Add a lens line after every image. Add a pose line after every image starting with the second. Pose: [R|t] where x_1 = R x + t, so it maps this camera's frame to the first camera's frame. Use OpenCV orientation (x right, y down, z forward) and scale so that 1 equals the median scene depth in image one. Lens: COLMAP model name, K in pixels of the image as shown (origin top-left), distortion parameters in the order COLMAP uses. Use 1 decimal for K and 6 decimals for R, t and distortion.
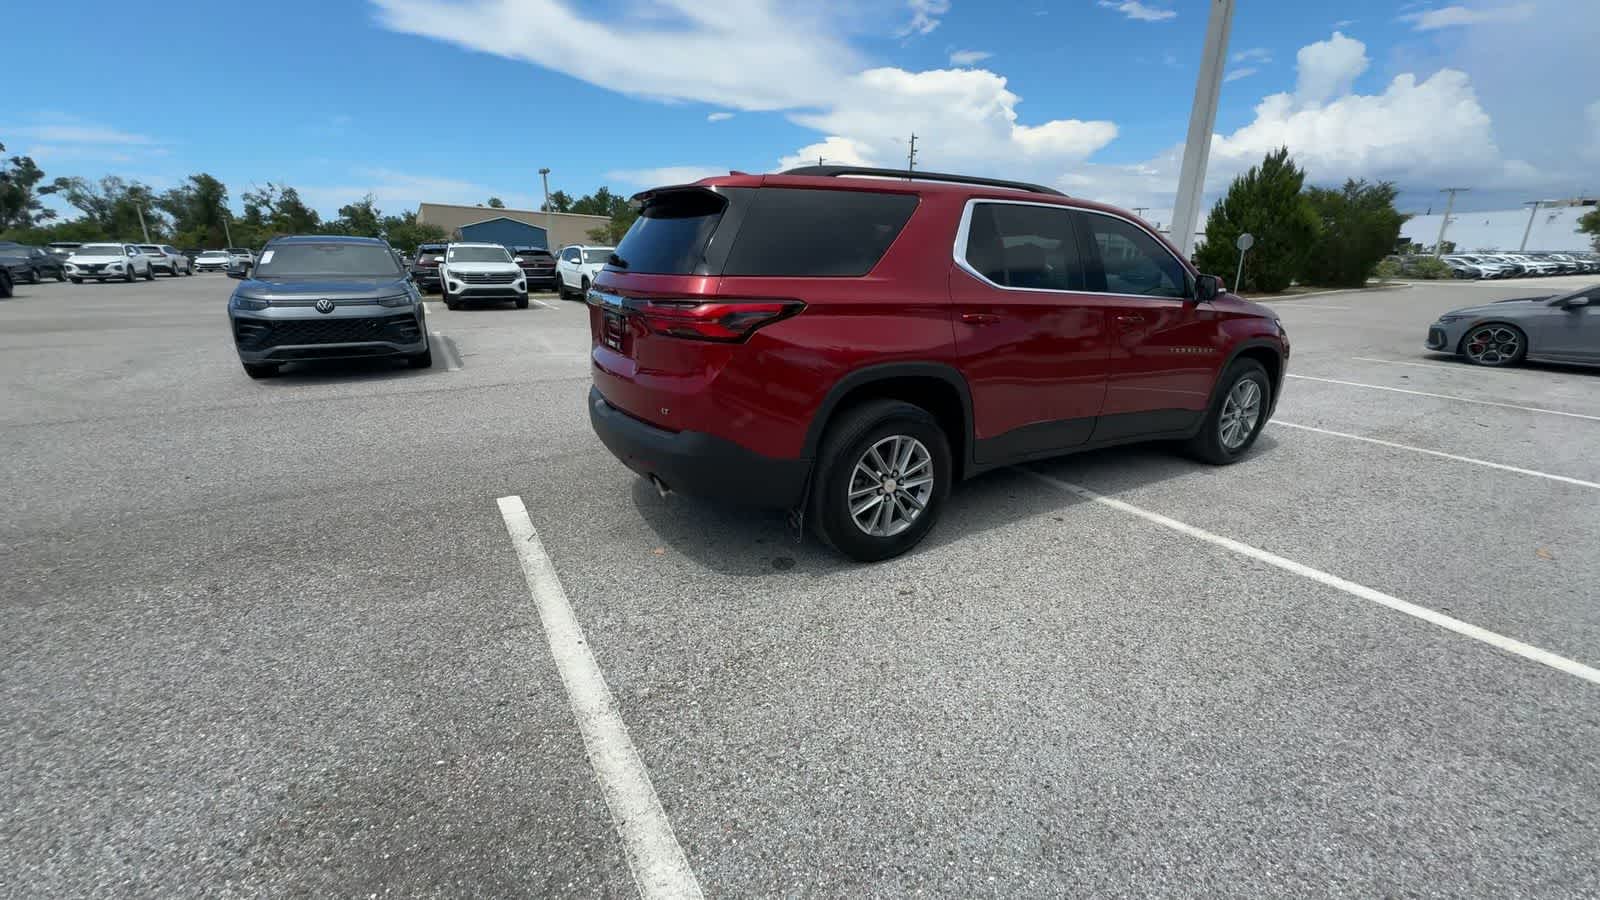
lens RADIAL K [[632.7, 0, 801.7], [0, 632.7, 446.8], [0, 0, 1]] dist [-0.001931, 0.000664]
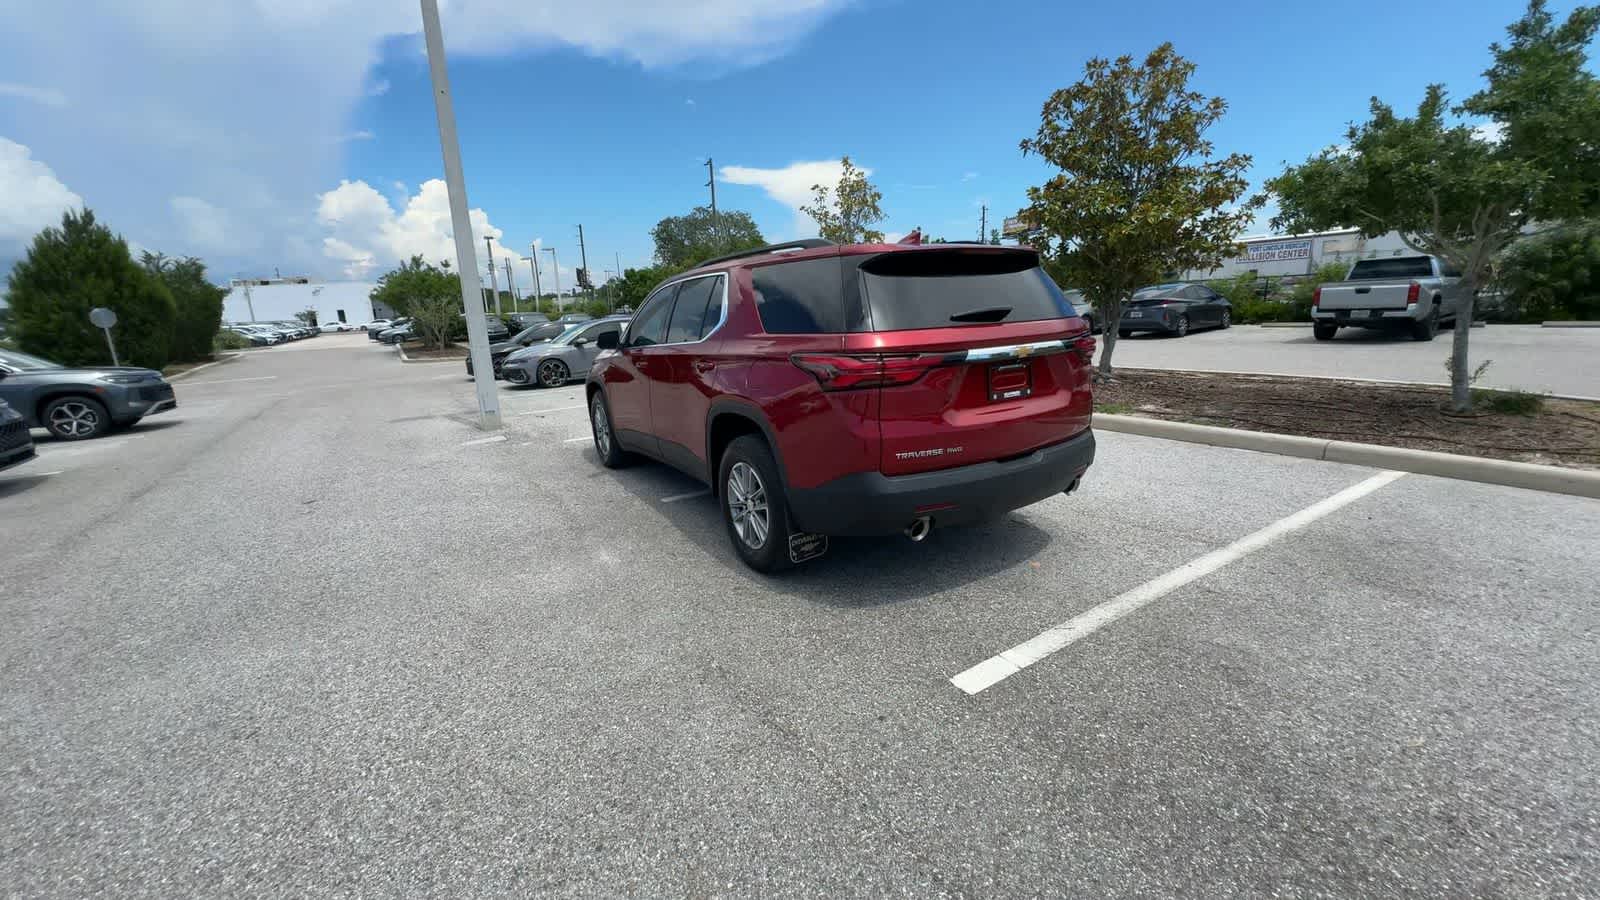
lens RADIAL K [[632.7, 0, 801.7], [0, 632.7, 446.8], [0, 0, 1]] dist [-0.001931, 0.000664]
pose [[-0.019750, -0.227564, 0.973563, -1.029375], [0.333507, 0.916481, 0.220987, -0.336539], [-0.942541, 0.329054, 0.057794, 1.030577]]
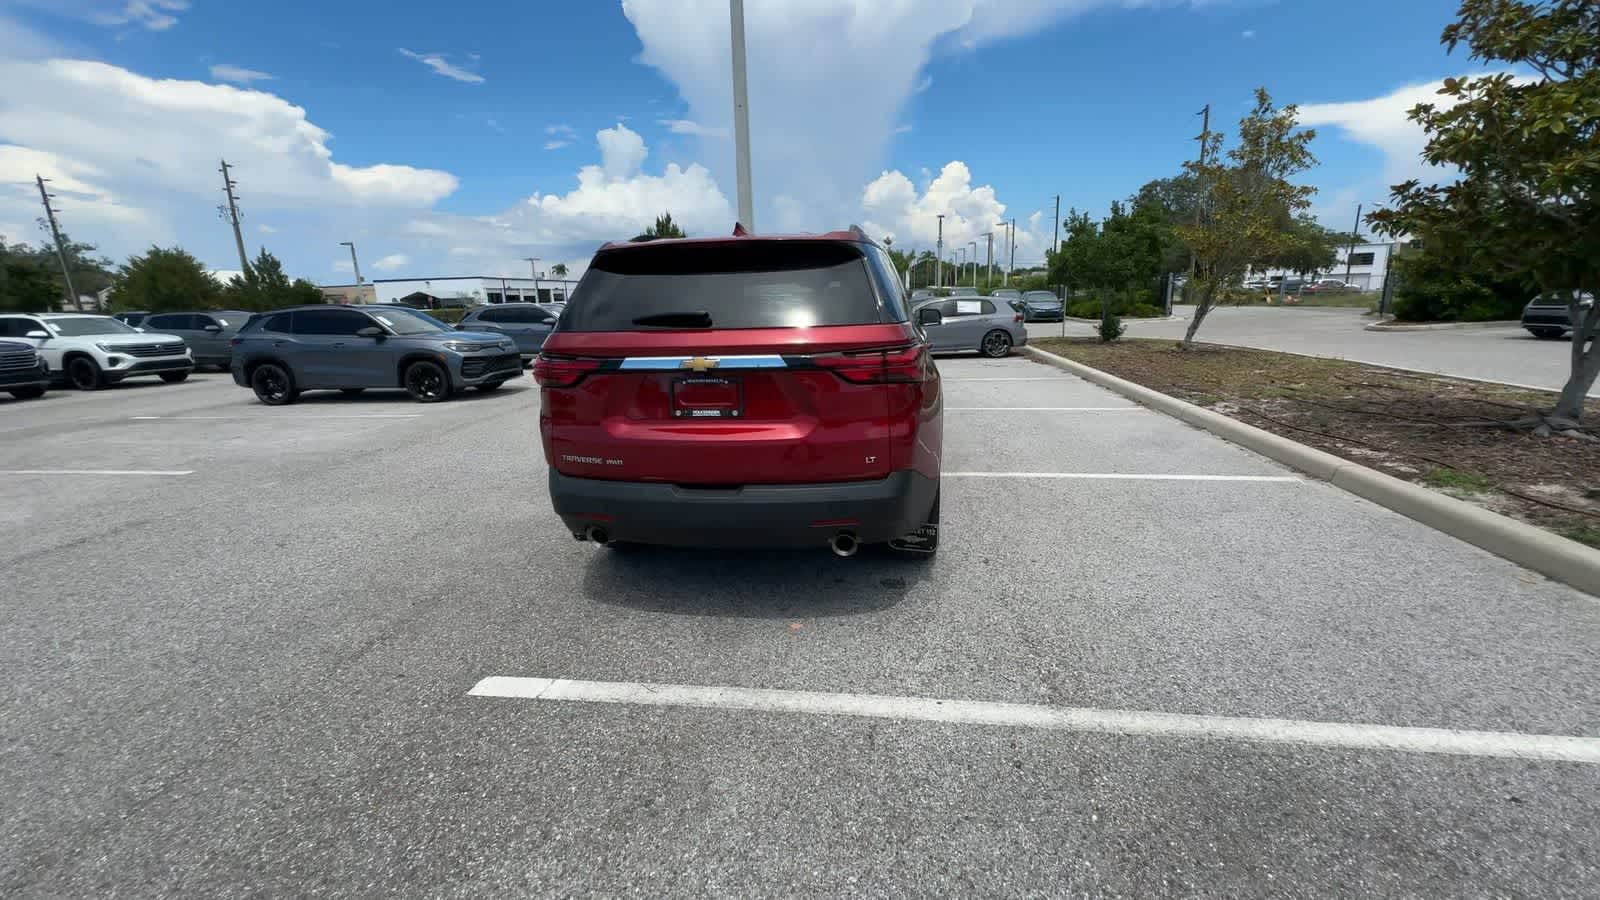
lens RADIAL K [[640.4, 0, 808.7], [0, 640.4, 445.2], [0, 0, 1]] dist [-0.001757, -0.000011]
pose [[0.628224, -0.202343, 0.751260, -0.698553], [0.259225, 0.964855, 0.043101, -0.099999], [-0.733578, 0.167668, 0.658597, 0.273702]]
